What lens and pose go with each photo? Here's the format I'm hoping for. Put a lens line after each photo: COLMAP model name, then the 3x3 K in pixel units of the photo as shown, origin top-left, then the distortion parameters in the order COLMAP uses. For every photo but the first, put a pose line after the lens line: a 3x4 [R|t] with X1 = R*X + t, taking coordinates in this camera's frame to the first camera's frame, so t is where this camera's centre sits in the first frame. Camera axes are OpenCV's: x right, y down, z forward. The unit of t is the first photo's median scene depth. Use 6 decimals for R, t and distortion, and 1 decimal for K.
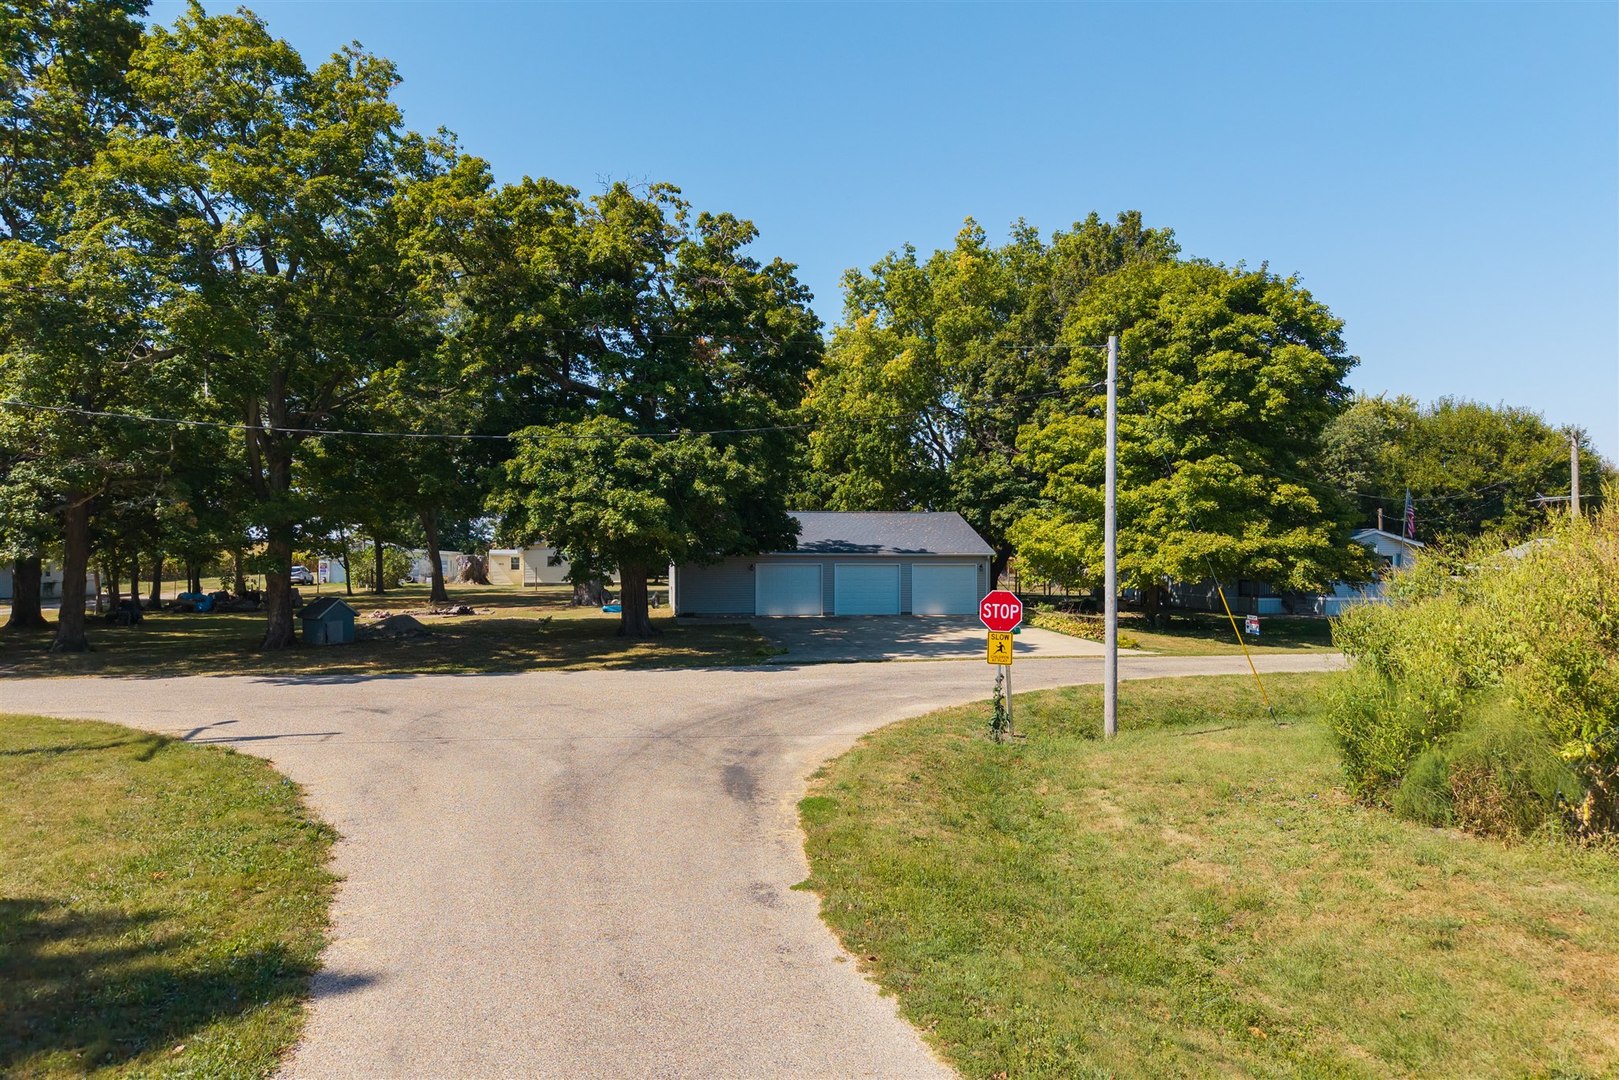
lens RADIAL K [[1084.2, 0, 812.2], [0, 1084.2, 554.8], [0, 0, 1]] dist [0.020314, -0.023581]
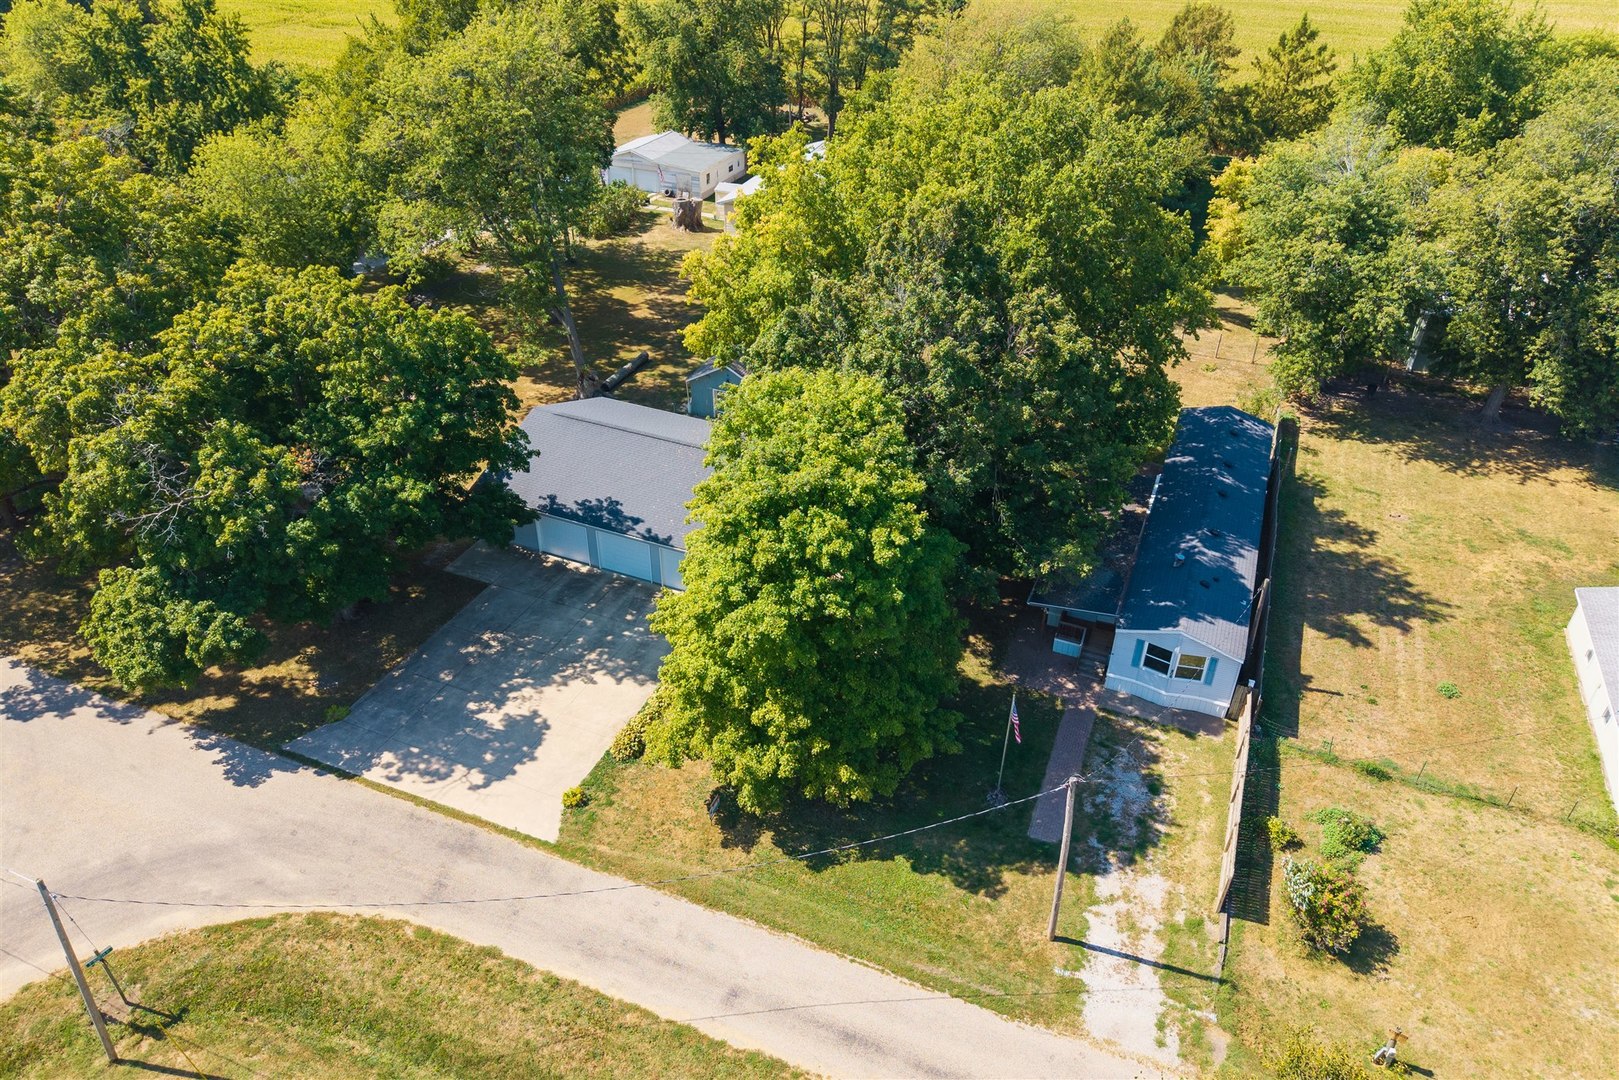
lens RADIAL K [[1084.2, 0, 805.8], [0, 1084.2, 537.8], [0, 0, 1]] dist [0.020314, -0.023581]
pose [[0.845545, 0.310030, -0.434666, 0.692492], [-0.031077, 0.841327, 0.539632, -0.592519], [0.532999, -0.442775, 0.721015, 0.310756]]
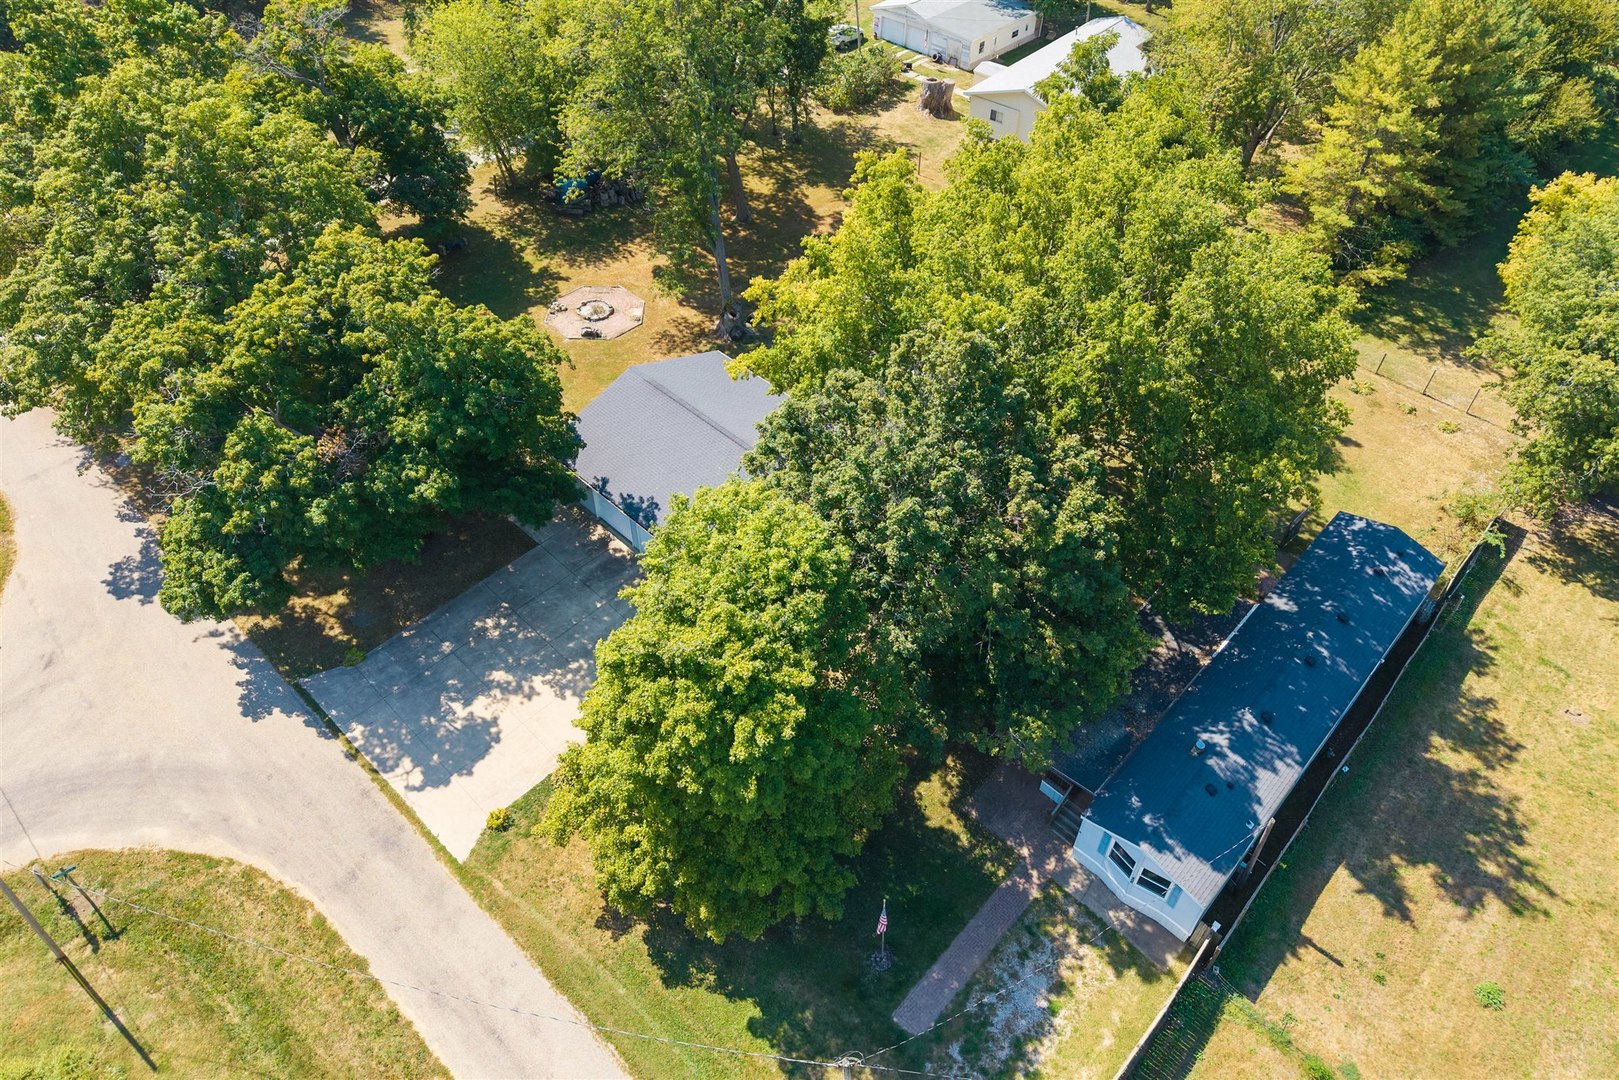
lens RADIAL K [[1084.2, 0, 800.1], [0, 1084.2, 475.9], [0, 0, 1]] dist [0.020314, -0.023581]
pose [[0.597735, 0.552612, -0.580804, 0.749790], [-0.026150, 0.737524, 0.674814, -0.788231], [0.801267, -0.388172, 0.455294, 0.651250]]
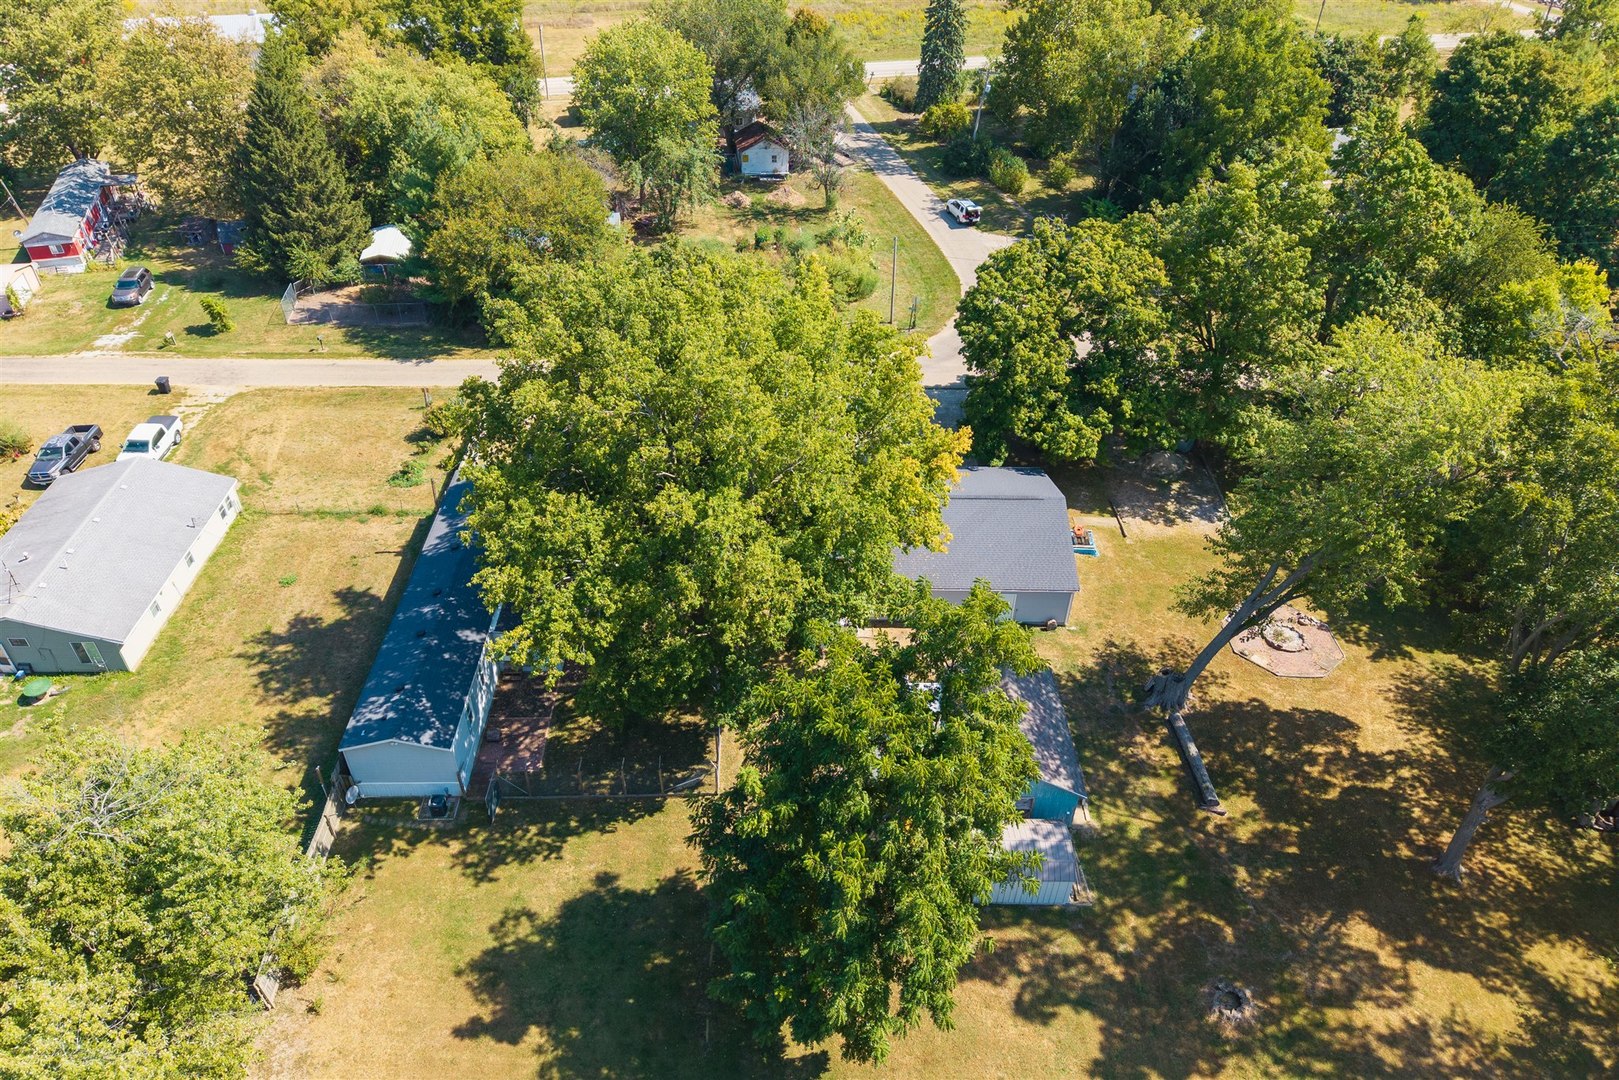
lens RADIAL K [[1084.2, 0, 806.2], [0, 1084.2, 531.7], [0, 0, 1]] dist [0.020314, -0.023581]
pose [[-0.989022, -0.098887, 0.109804, 0.018835], [-0.009829, 0.785459, 0.618836, -0.842571], [-0.147442, 0.610963, -0.777808, 2.219803]]
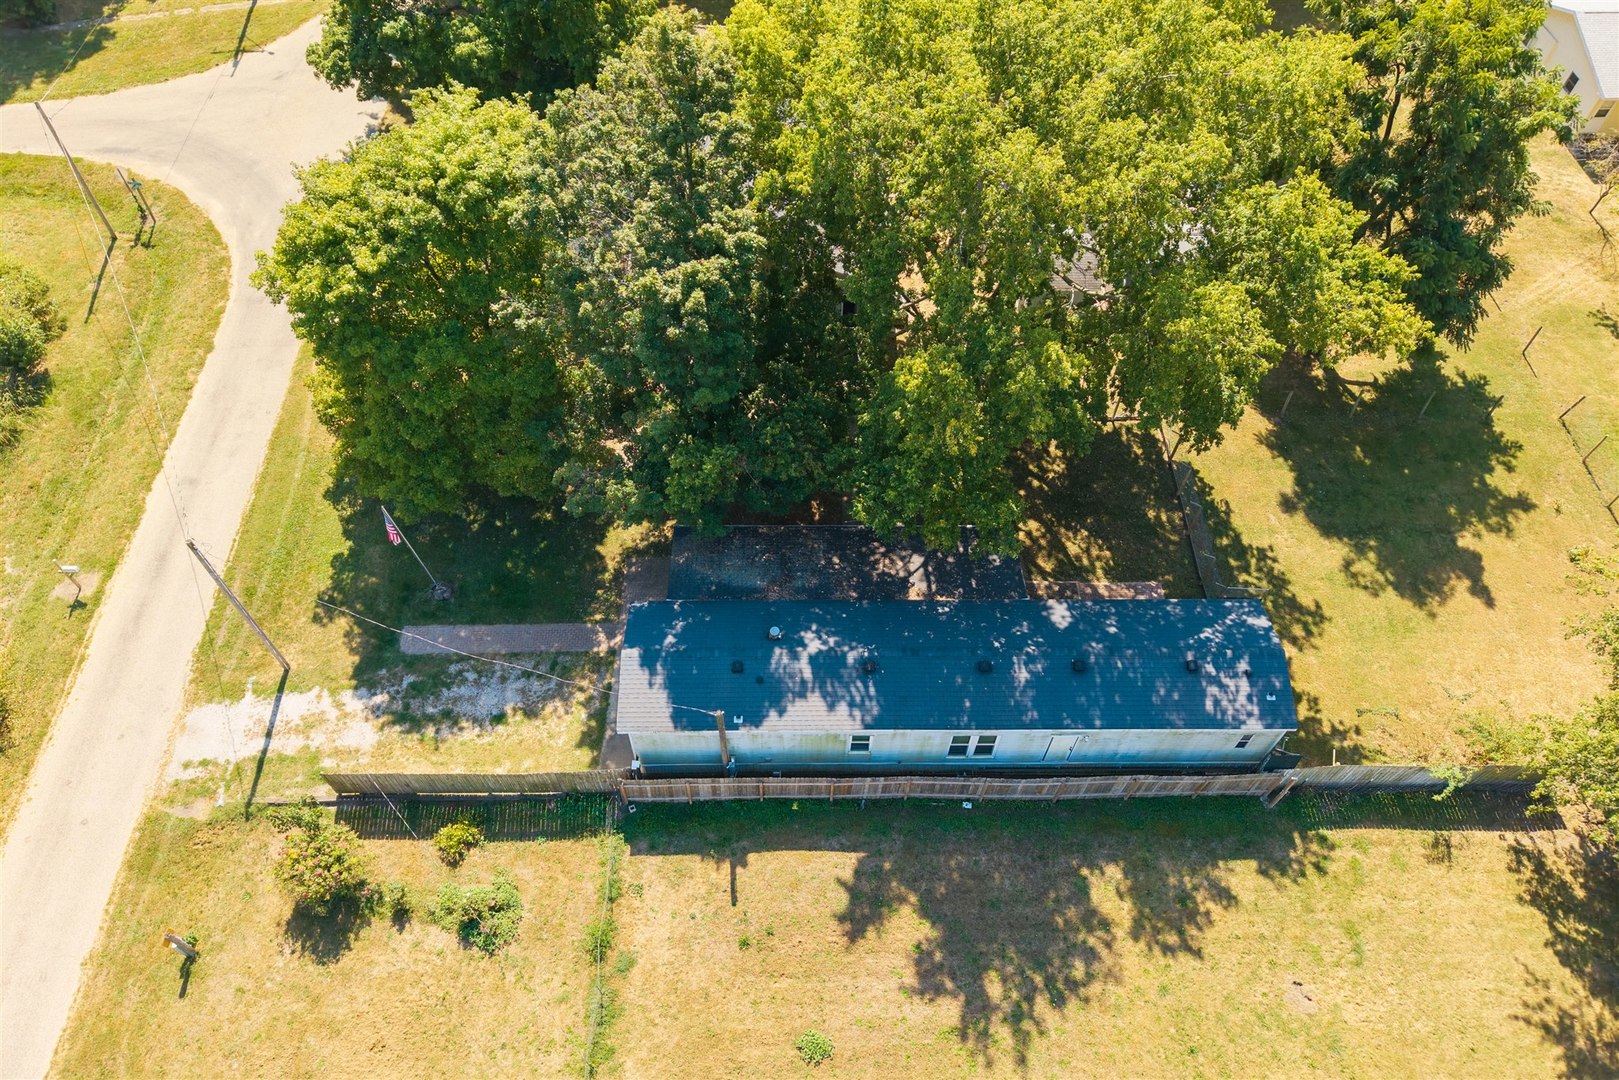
lens RADIAL K [[1084.2, 0, 806.1], [0, 1084.2, 534.1], [0, 0, 1]] dist [0.020314, -0.023581]
pose [[-0.152368, 0.793133, -0.589682, 0.952846], [-0.034917, 0.591956, 0.805214, -0.706110], [0.987707, 0.143279, -0.062501, 1.286177]]
